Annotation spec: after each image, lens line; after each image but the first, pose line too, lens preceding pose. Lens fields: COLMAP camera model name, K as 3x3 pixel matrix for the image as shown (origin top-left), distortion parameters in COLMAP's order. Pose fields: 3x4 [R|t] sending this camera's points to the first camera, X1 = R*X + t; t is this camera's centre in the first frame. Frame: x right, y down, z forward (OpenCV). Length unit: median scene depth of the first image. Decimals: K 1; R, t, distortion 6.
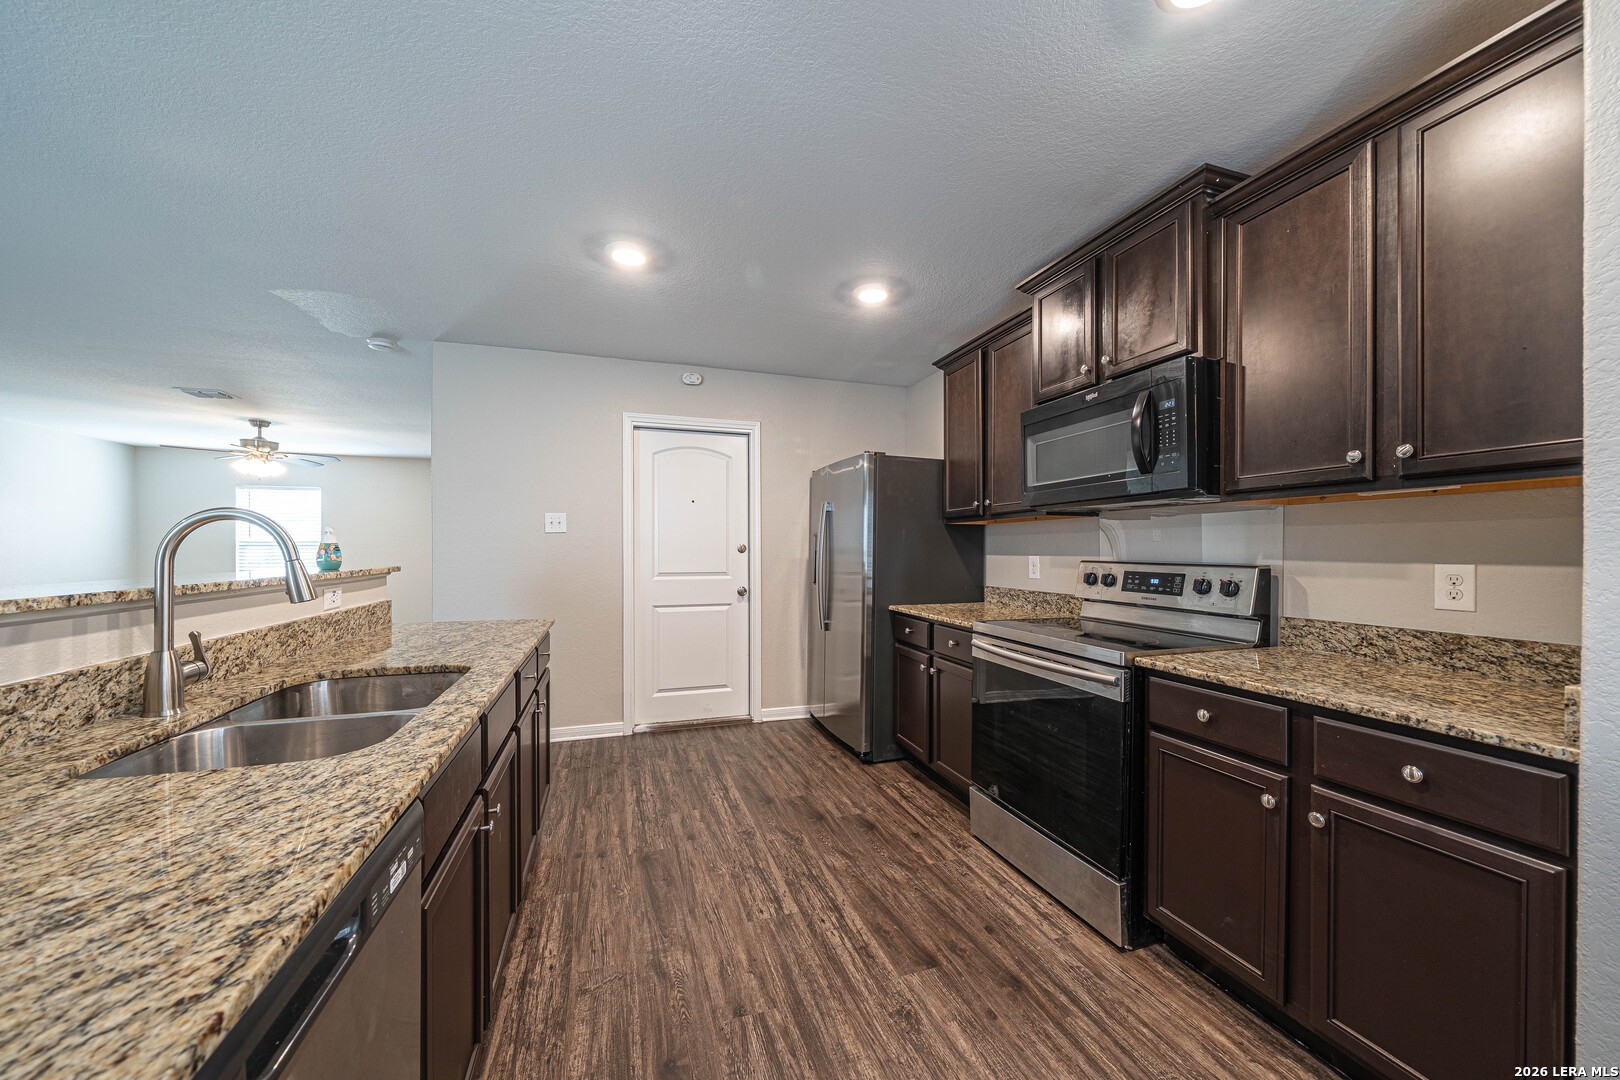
lens RADIAL K [[582.6, 0, 800.6], [0, 582.6, 549.4], [0, 0, 1]] dist [0.000631, 0.000009]
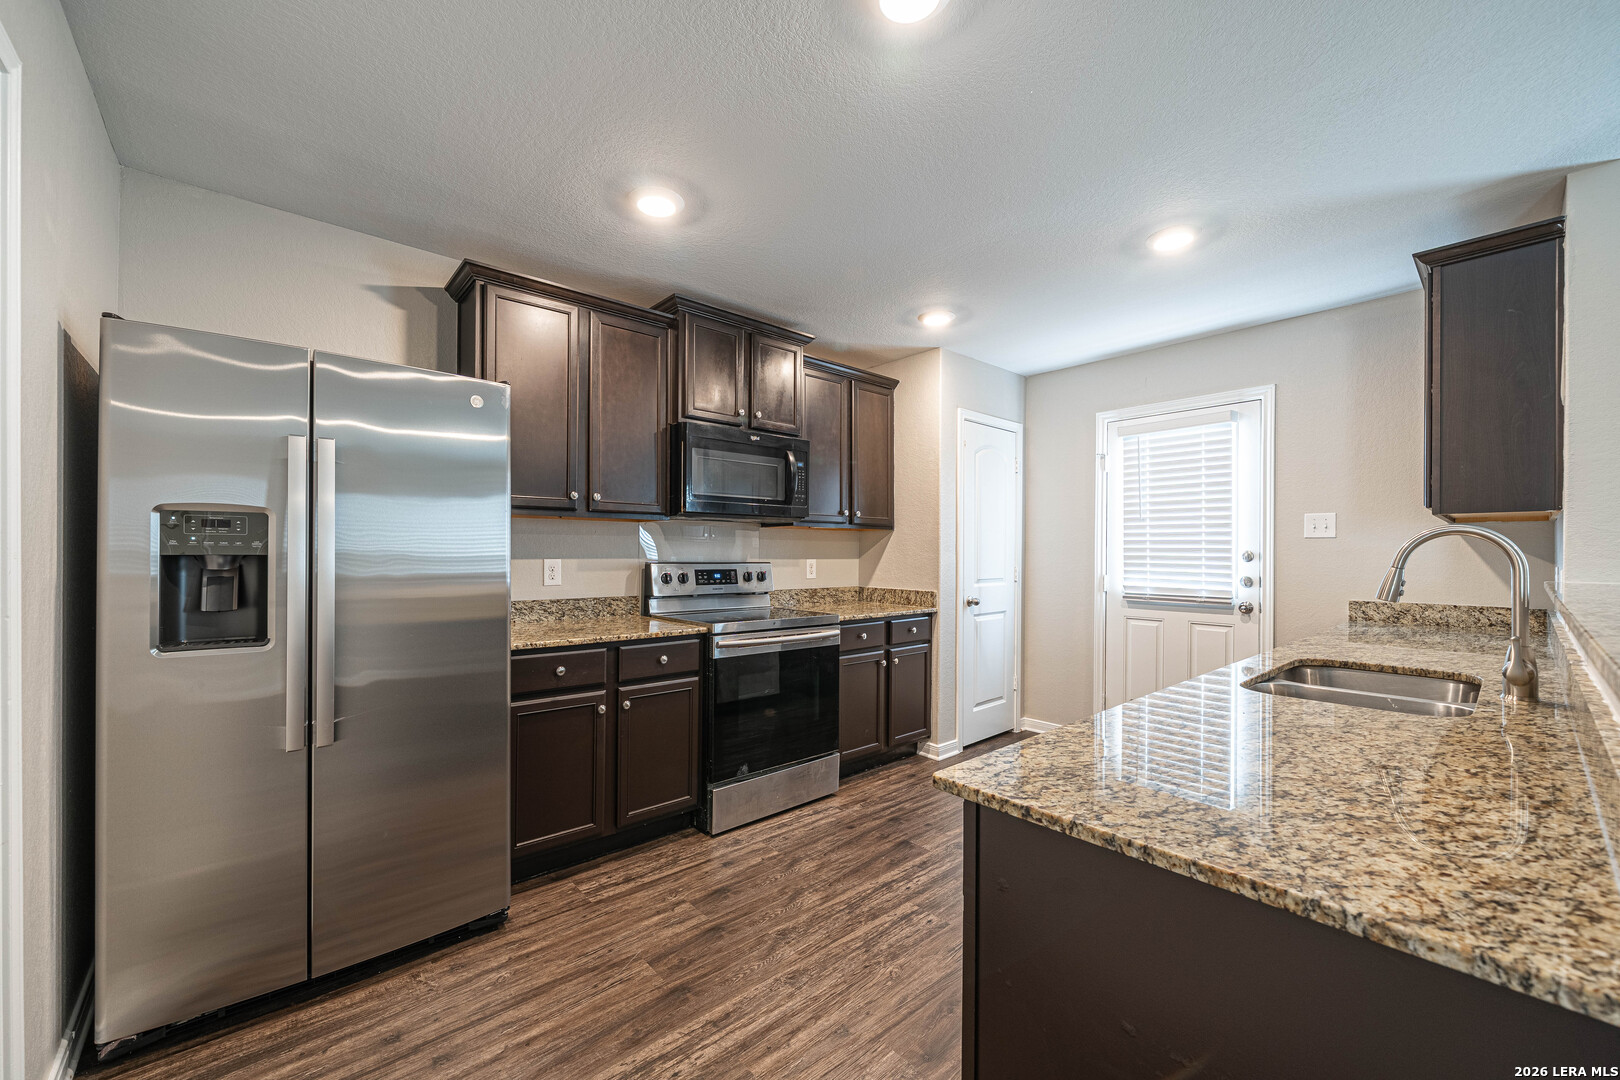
lens RADIAL K [[635.3, 0, 804.6], [0, 635.3, 551.2], [0, 0, 1]] dist [0.000838, -0.000162]
pose [[-0.400604, -0.002017, 0.916249, -0.896121], [-0.005406, 0.999985, -0.000162, -0.004217], [-0.916235, -0.005019, -0.400609, 1.507577]]
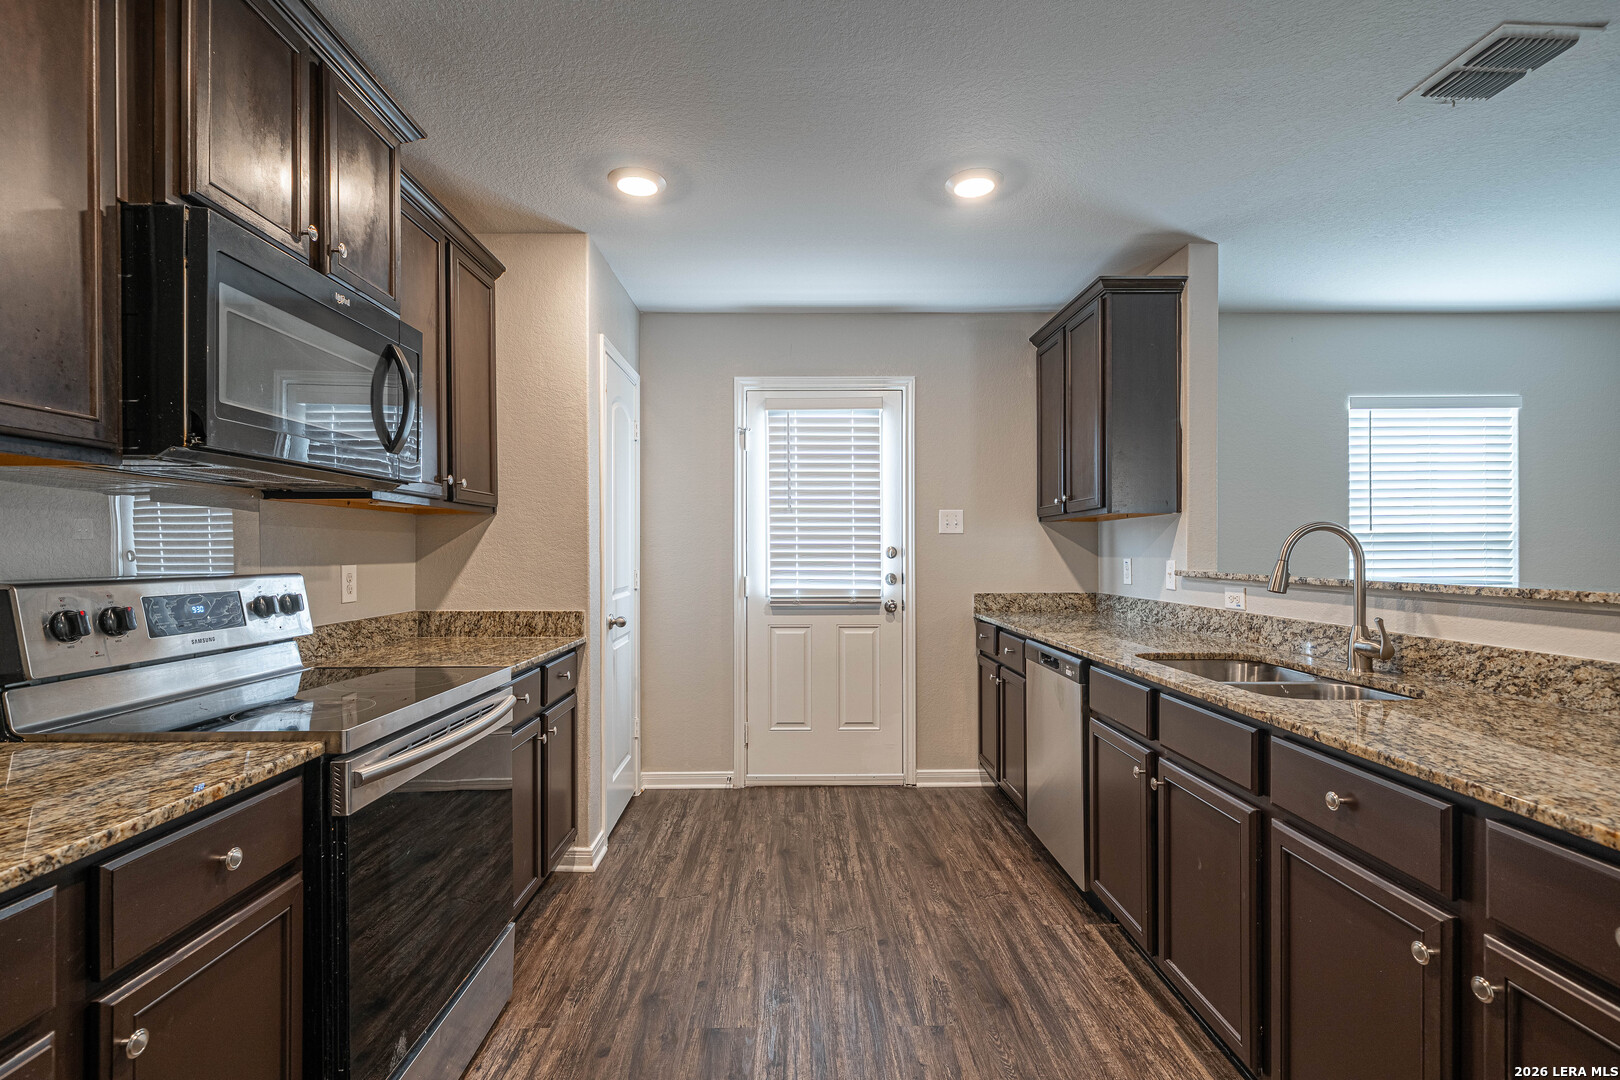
lens RADIAL K [[751.5, 0, 807.4], [0, 751.5, 554.4], [0, 0, 1]] dist [0.009398, -0.000170]
pose [[-0.957385, -0.000992, 0.288812, -0.188360], [0.000644, 0.999984, 0.005569, -0.003168], [-0.288813, 0.005518, -0.957370, 1.642251]]
